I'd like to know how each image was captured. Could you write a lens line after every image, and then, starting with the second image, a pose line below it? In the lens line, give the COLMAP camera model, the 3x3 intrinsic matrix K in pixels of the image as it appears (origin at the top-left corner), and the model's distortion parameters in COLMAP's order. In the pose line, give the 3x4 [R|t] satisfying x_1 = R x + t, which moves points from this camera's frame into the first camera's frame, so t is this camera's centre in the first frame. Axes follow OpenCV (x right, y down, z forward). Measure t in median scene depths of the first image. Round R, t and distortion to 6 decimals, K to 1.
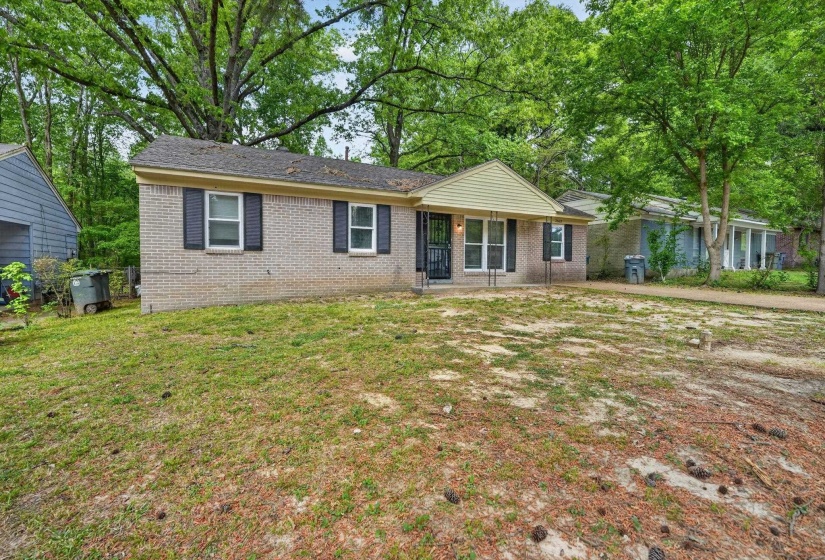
lens RADIAL K [[370.6, 0, 411.4], [0, 370.6, 278.0], [0, 0, 1]] dist [-0.014763, -0.000264]
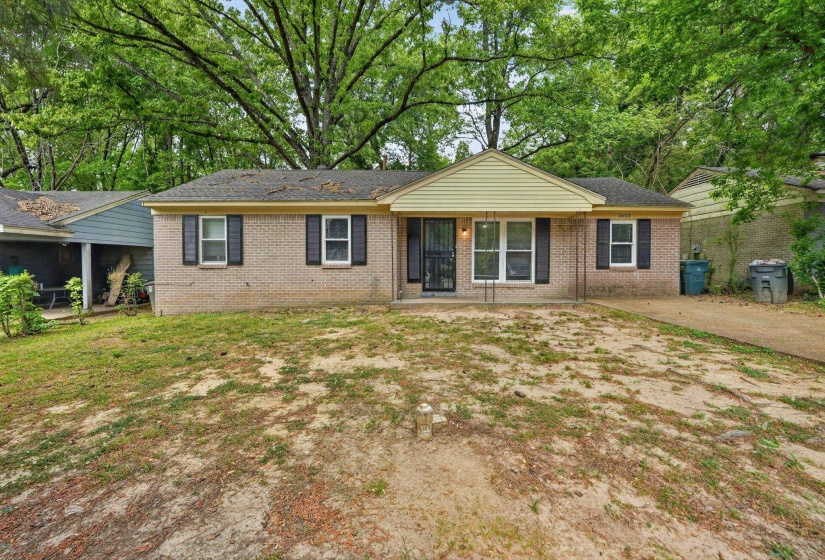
lens RADIAL K [[370.6, 0, 412.0], [0, 370.6, 278.8], [0, 0, 1]] dist [-0.014763, -0.000264]
pose [[0.892297, 0.007106, -0.451392, 0.486111], [-0.008523, 0.999963, -0.001106, -0.030651], [0.451368, 0.004834, 0.892325, 0.200651]]
